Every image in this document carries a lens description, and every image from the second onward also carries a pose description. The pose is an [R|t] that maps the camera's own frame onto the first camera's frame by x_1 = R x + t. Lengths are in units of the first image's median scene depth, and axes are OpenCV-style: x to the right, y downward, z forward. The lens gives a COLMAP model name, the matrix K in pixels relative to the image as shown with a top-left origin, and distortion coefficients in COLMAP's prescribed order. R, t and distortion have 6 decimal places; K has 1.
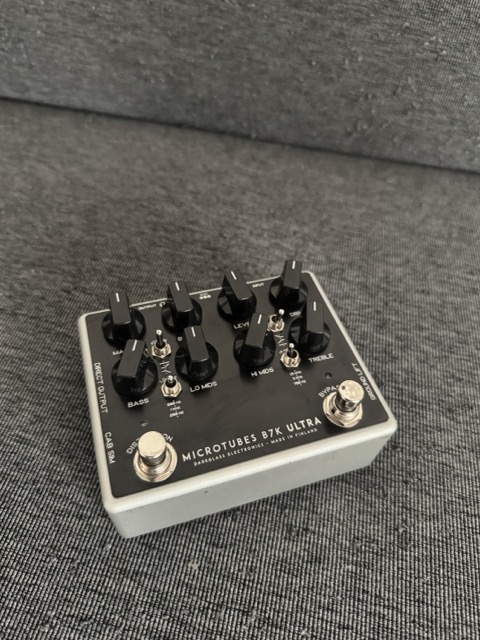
lens RADIAL K [[484.2, 0, 238.6], [0, 484.2, 322.7], [0, 0, 1]] dist [-0.048126, 0.014542]
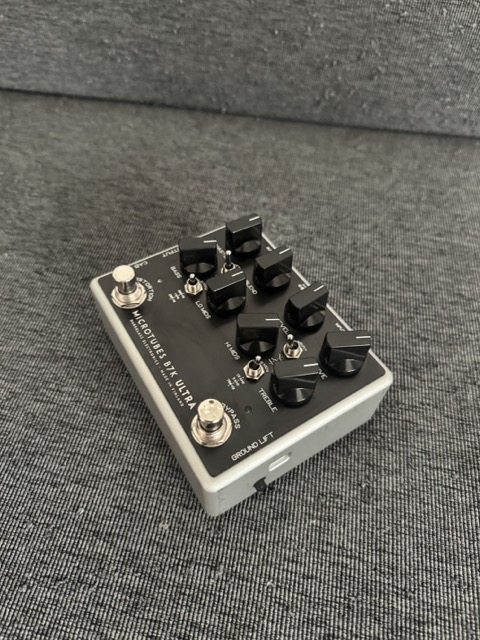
lens RADIAL K [[484.2, 0, 237.6], [0, 484.2, 321.9], [0, 0, 1]] dist [-0.048126, 0.014542]
pose [[0.998711, -0.049500, -0.011194, 0.058590], [0.049891, 0.998036, 0.037882, 0.017749], [0.009297, -0.038392, 0.999219, -0.017184]]
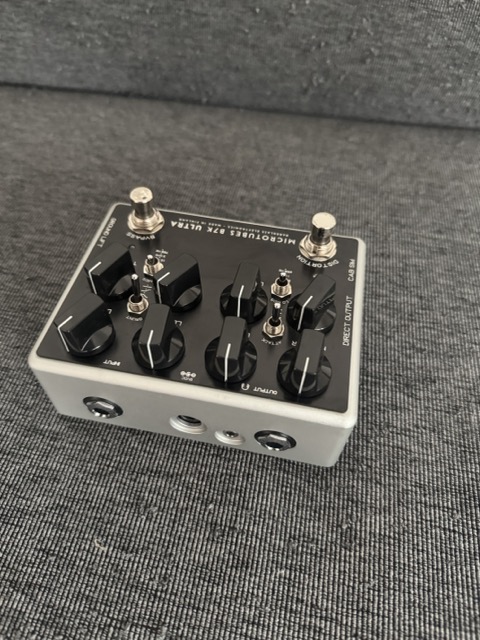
lens RADIAL K [[484.2, 0, 237.2], [0, 484.2, 323.8], [0, 0, 1]] dist [-0.048126, 0.014542]
pose [[0.998789, -0.044795, -0.020370, 0.112043], [0.045109, 0.998866, 0.015231, 0.032957], [0.019665, -0.016132, 0.999676, 0.092932]]
